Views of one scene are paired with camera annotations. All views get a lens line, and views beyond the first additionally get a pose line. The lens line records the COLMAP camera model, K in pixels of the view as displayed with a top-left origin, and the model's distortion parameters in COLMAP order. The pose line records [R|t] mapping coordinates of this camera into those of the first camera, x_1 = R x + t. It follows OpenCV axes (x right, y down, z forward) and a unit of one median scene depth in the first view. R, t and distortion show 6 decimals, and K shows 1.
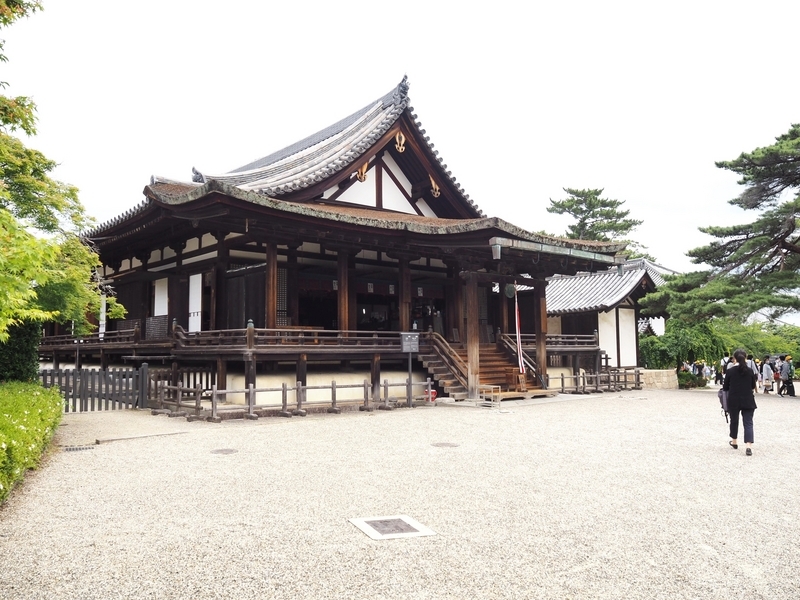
lens RADIAL K [[704.0, 0, 400.0], [0, 704.0, 300.0], [0, 0, 1]] dist [-0.010047, -0.006213]
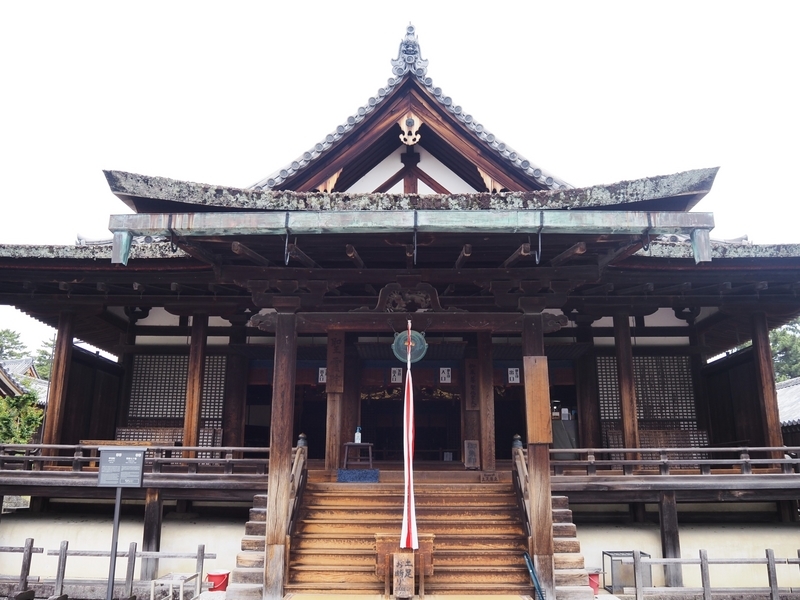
lens RADIAL K [[704.0, 0, 400.0], [0, 704.0, 300.0], [0, 0, 1]] dist [-0.010047, -0.006213]
pose [[0.708998, -0.165259, -0.685574, 0.390903], [0.041805, 0.980294, -0.193069, 0.036827], [0.703970, 0.108225, 0.701935, 0.594130]]
